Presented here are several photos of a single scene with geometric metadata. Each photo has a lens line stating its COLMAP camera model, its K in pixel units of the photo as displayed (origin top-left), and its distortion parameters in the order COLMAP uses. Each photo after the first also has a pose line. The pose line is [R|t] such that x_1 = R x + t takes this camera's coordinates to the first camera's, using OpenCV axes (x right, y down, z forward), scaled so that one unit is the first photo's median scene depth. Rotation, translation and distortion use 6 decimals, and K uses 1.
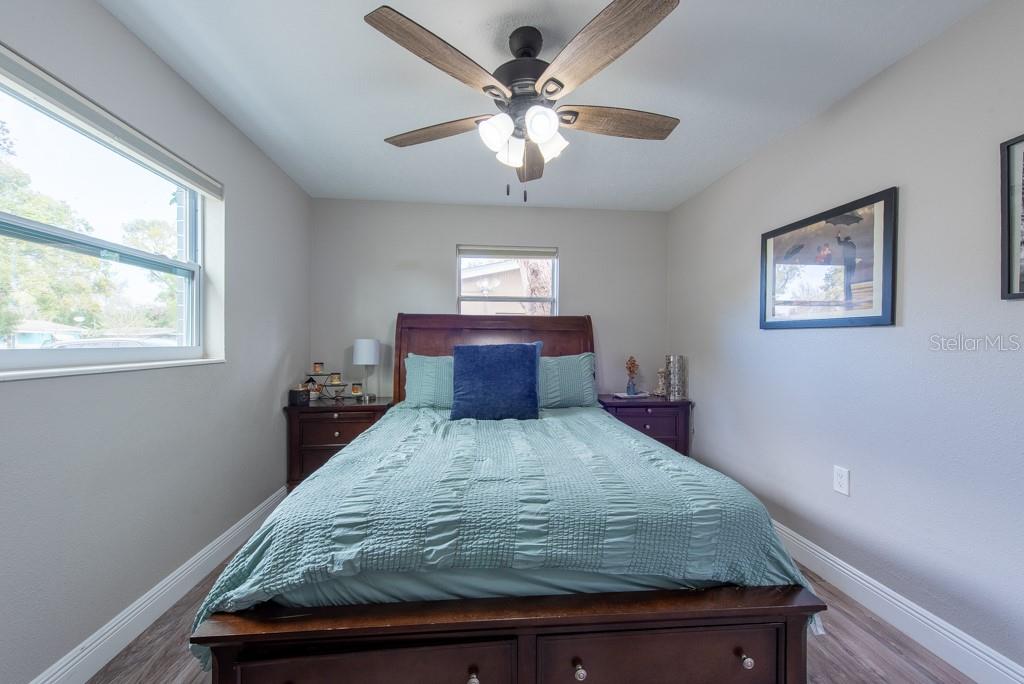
lens RADIAL K [[404.1, 0, 509.4], [0, 404.1, 341.2], [0, 0, 1]] dist [0.008111, -0.000520]
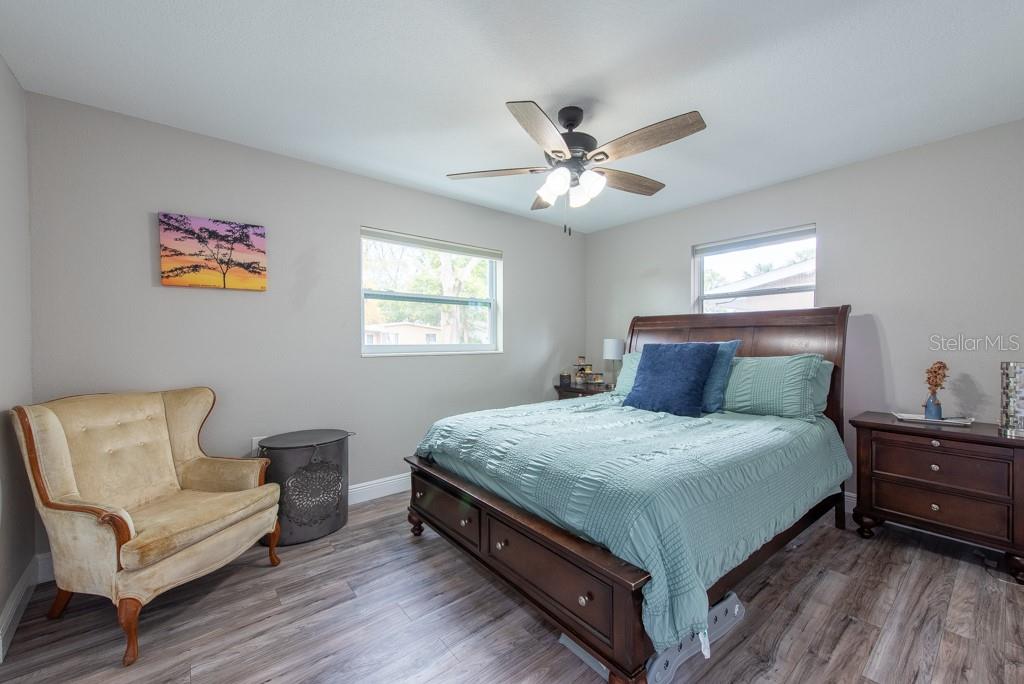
lens RADIAL K [[404.1, 0, 509.4], [0, 404.1, 341.2], [0, 0, 1]] dist [0.008111, -0.000520]
pose [[0.549220, -0.003969, -0.835668, 0.772848], [0.005597, 0.999984, -0.001071, 0.002056], [0.835659, -0.004089, 0.549233, 0.073996]]
